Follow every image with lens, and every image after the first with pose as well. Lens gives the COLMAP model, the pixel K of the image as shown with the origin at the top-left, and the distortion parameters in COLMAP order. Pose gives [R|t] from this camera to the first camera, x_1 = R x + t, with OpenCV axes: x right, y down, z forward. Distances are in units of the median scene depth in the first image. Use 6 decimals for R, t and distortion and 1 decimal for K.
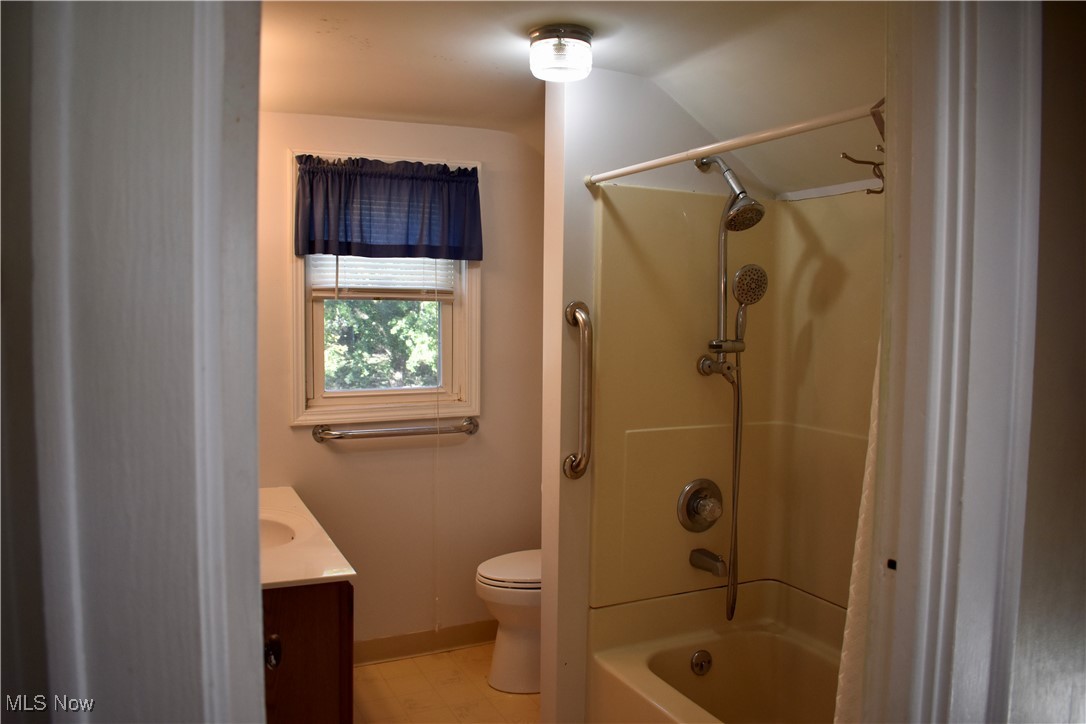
lens RADIAL K [[846.6, 0, 543.0], [0, 846.6, 362.0], [0, 0, 1]] dist [-0.095905, 0.013870]
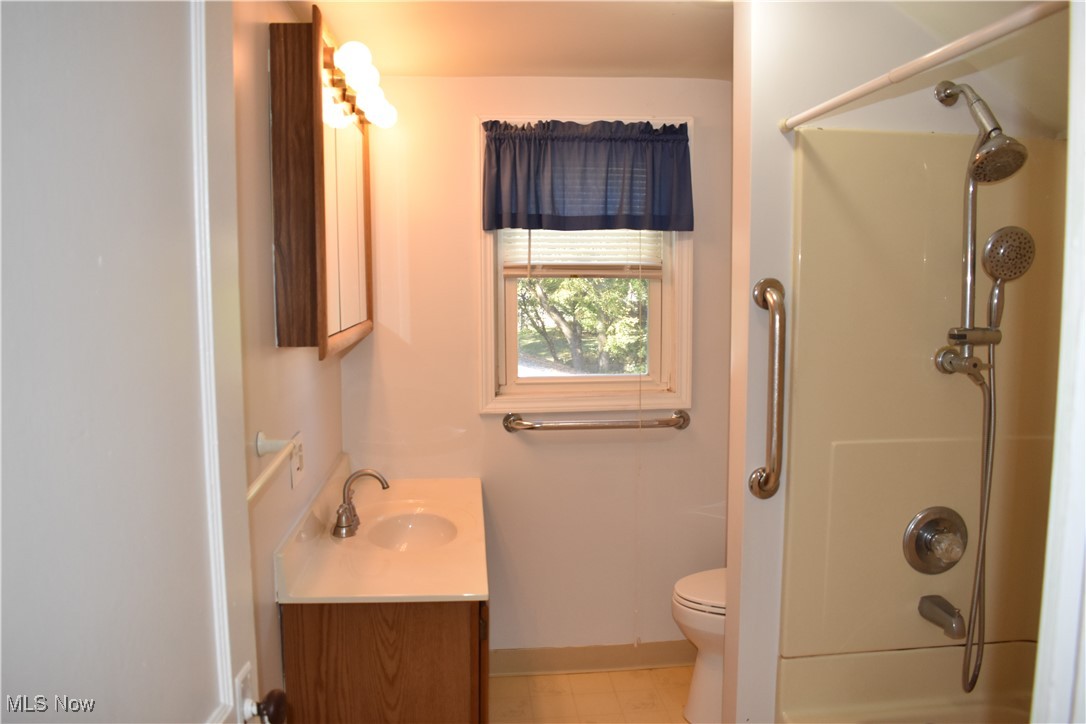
lens RADIAL K [[846.6, 0, 543.0], [0, 846.6, 362.0], [0, 0, 1]] dist [-0.095905, 0.013870]
pose [[0.939869, 0.019733, -0.340964, 0.085594], [-0.009147, 0.999426, 0.032628, -0.012897], [0.341412, -0.027548, 0.939510, 0.138543]]
